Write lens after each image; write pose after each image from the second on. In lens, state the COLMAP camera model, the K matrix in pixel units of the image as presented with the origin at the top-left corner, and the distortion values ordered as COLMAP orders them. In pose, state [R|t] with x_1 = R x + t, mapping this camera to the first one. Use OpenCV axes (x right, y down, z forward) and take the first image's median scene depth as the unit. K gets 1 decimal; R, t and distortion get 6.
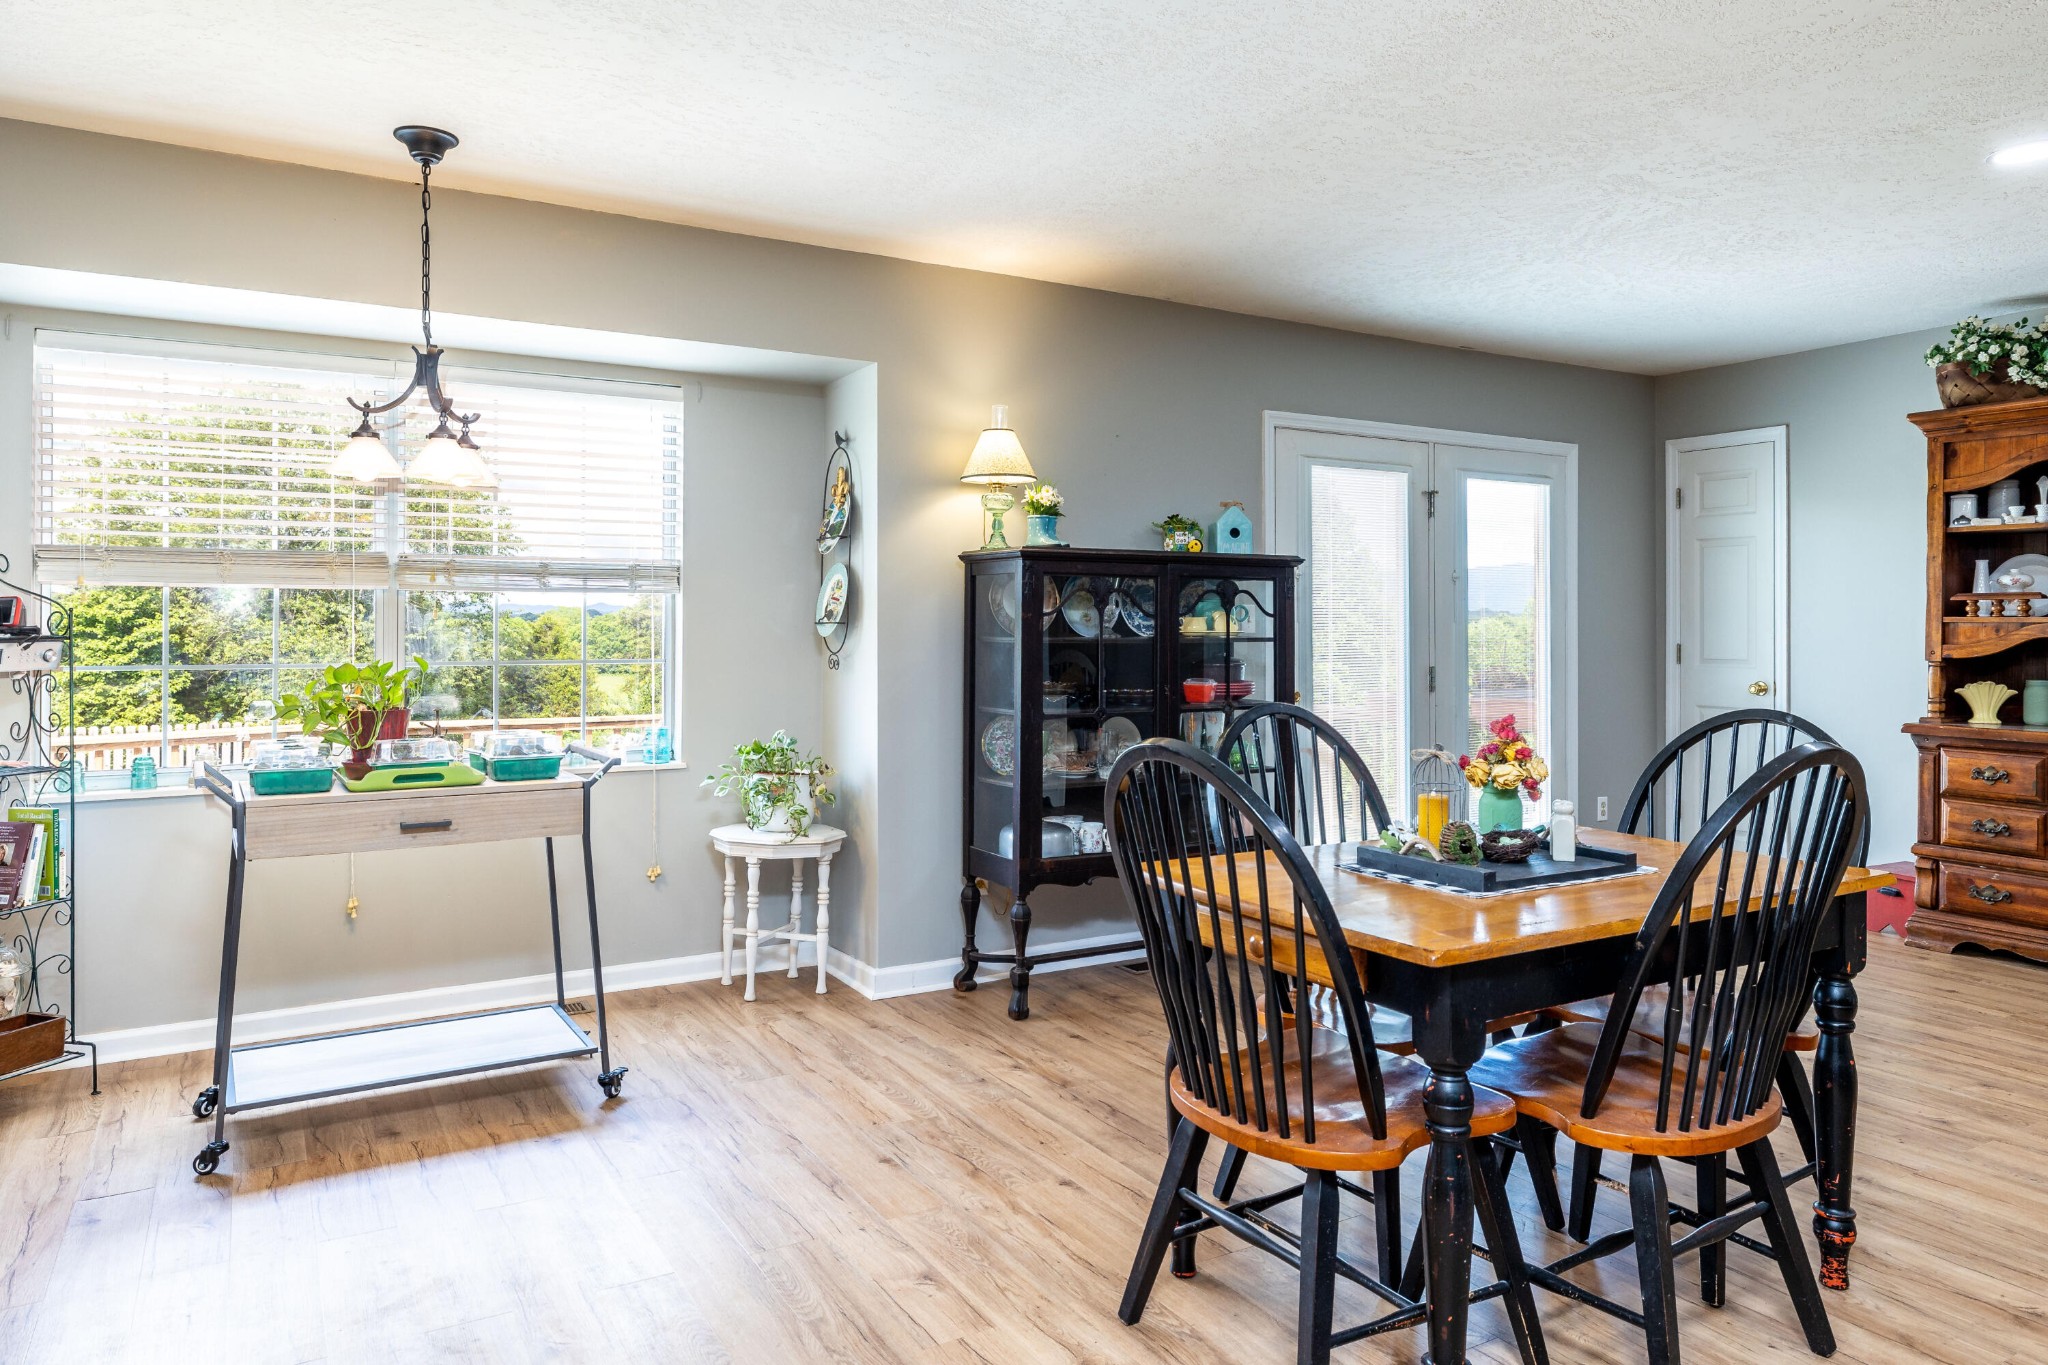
lens RADIAL K [[1317.7, 0, 1043.3], [0, 1317.7, 625.5], [0, 0, 1]] dist [0.002360, 0.000783]
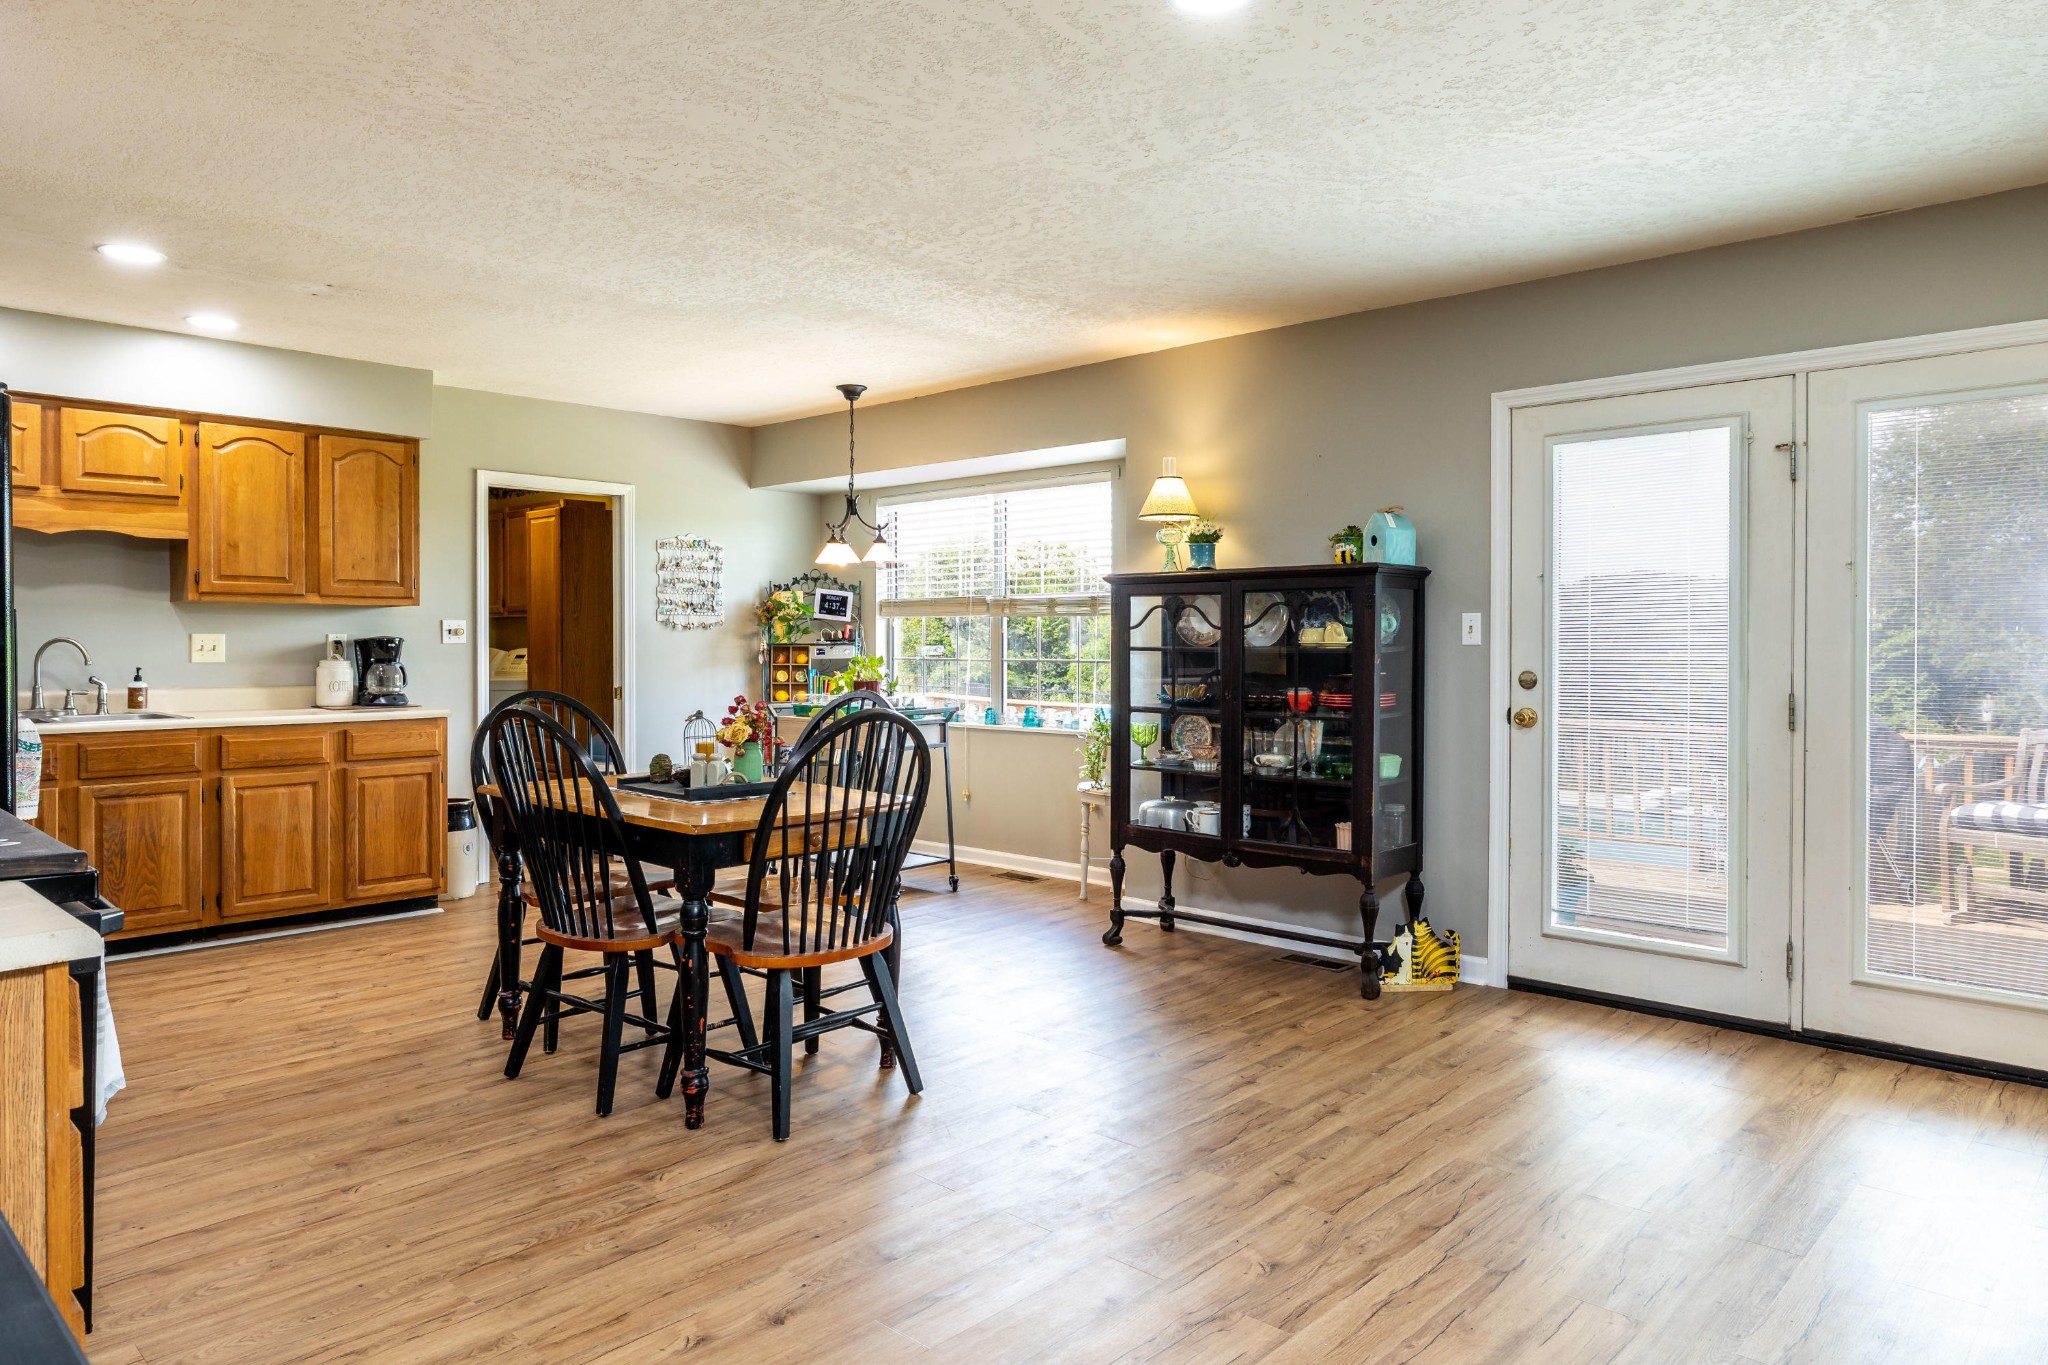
lens RADIAL K [[1316.5, 0, 1021.2], [0, 1316.5, 647.6], [0, 0, 1]] dist [-0.007637, 0.000066]
pose [[0.266584, 0.004978, -0.963799, 0.977963], [0.001868, 0.999982, 0.005682, 0.002201], [0.963810, -0.003315, 0.266570, 0.479230]]
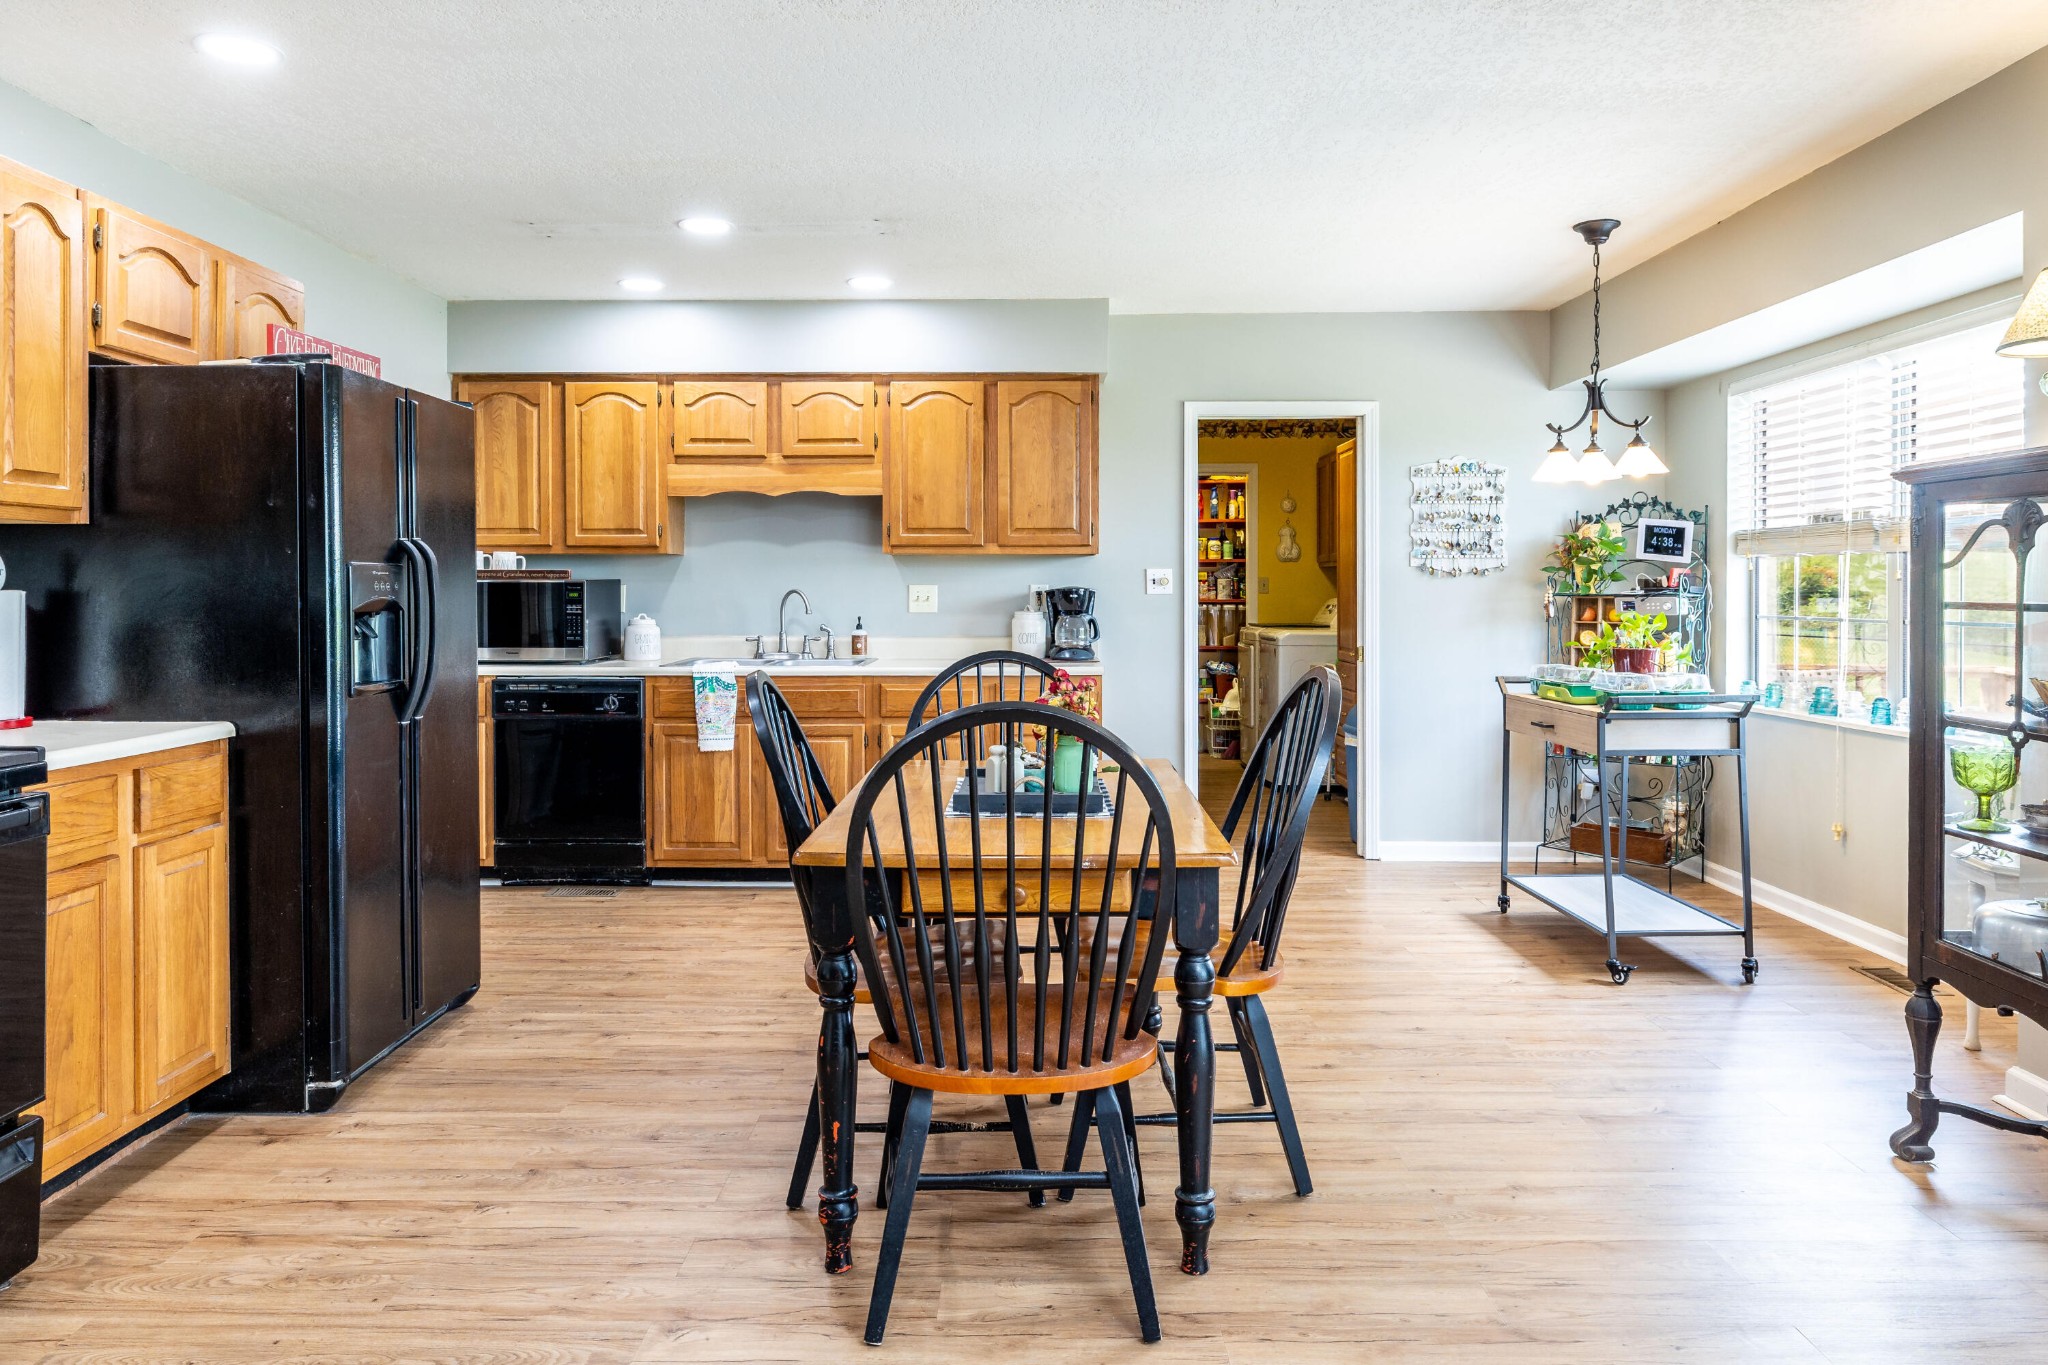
lens RADIAL K [[1325.6, 0, 1004.6], [0, 1325.6, 601.3], [0, 0, 1]] dist [-0.006451, 0.004055]
pose [[-0.532682, 0.007053, -0.846286, 0.668438], [0.003443, 0.999975, 0.006166, 0.002963], [0.846308, 0.000371, -0.532693, 0.802022]]
